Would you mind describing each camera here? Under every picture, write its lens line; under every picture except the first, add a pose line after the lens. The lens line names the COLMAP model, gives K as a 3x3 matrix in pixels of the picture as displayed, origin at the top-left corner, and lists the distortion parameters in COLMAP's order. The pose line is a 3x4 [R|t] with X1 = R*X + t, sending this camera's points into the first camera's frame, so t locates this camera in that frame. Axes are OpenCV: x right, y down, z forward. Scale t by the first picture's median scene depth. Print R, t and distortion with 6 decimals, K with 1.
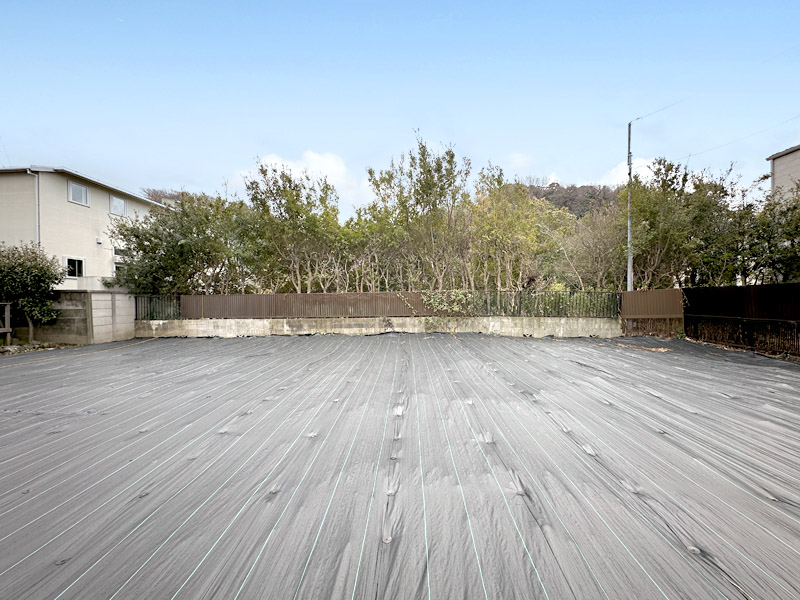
lens RADIAL K [[319.8, 0, 398.4], [0, 319.8, 299.3], [0, 0, 1]] dist [0.003110, -0.000095]
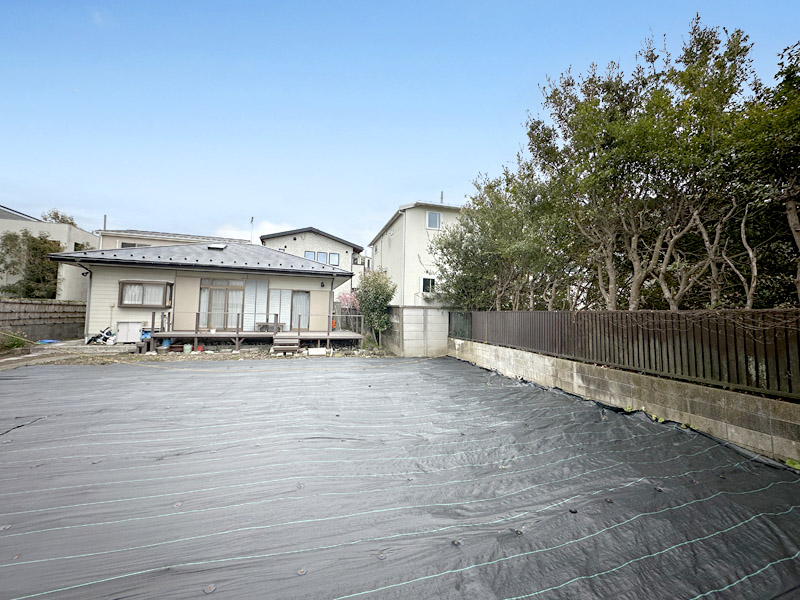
lens RADIAL K [[319.8, 0, 399.0], [0, 319.8, 299.0], [0, 0, 1]] dist [0.003110, -0.000095]
pose [[0.319196, -0.022974, -0.947410, 0.028391], [-0.023402, 0.999210, -0.032114, -0.013875], [0.947400, 0.032422, 0.318406, 0.595053]]
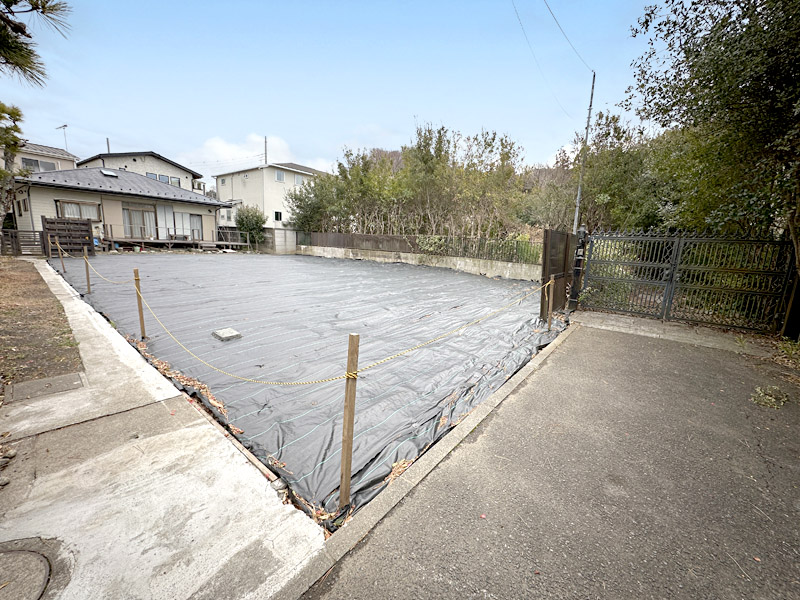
lens RADIAL K [[319.8, 0, 398.3], [0, 319.8, 298.0], [0, 0, 1]] dist [0.003110, -0.000095]
pose [[0.814131, 0.152620, -0.560266, 0.834024], [-0.059261, 0.981642, 0.181293, -0.005209], [0.577649, -0.114394, 0.808230, -0.234564]]
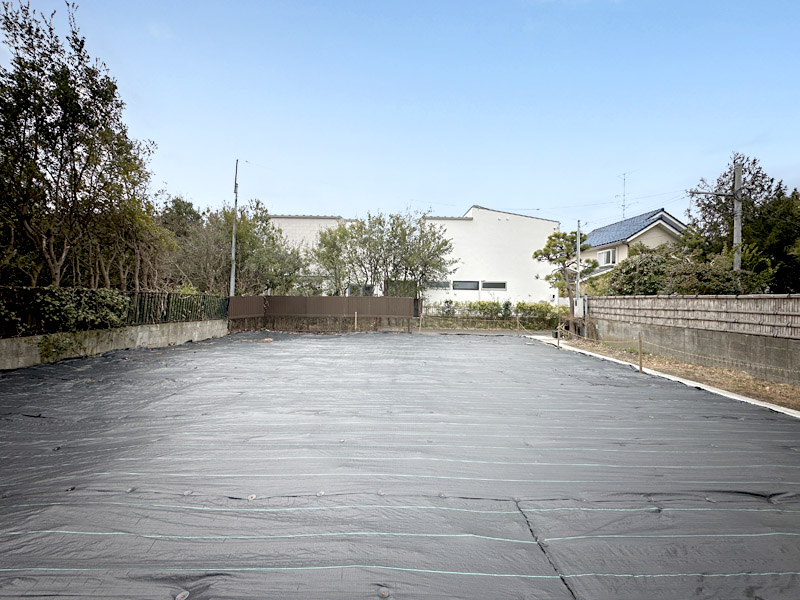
lens RADIAL K [[319.8, 0, 398.3], [0, 319.8, 300.7], [0, 0, 1]] dist [0.003110, -0.000095]
pose [[-0.057836, 0.008245, 0.998292, -0.494255], [-0.006791, 0.999940, -0.008652, -0.002544], [-0.998303, -0.007280, -0.057777, 0.418056]]
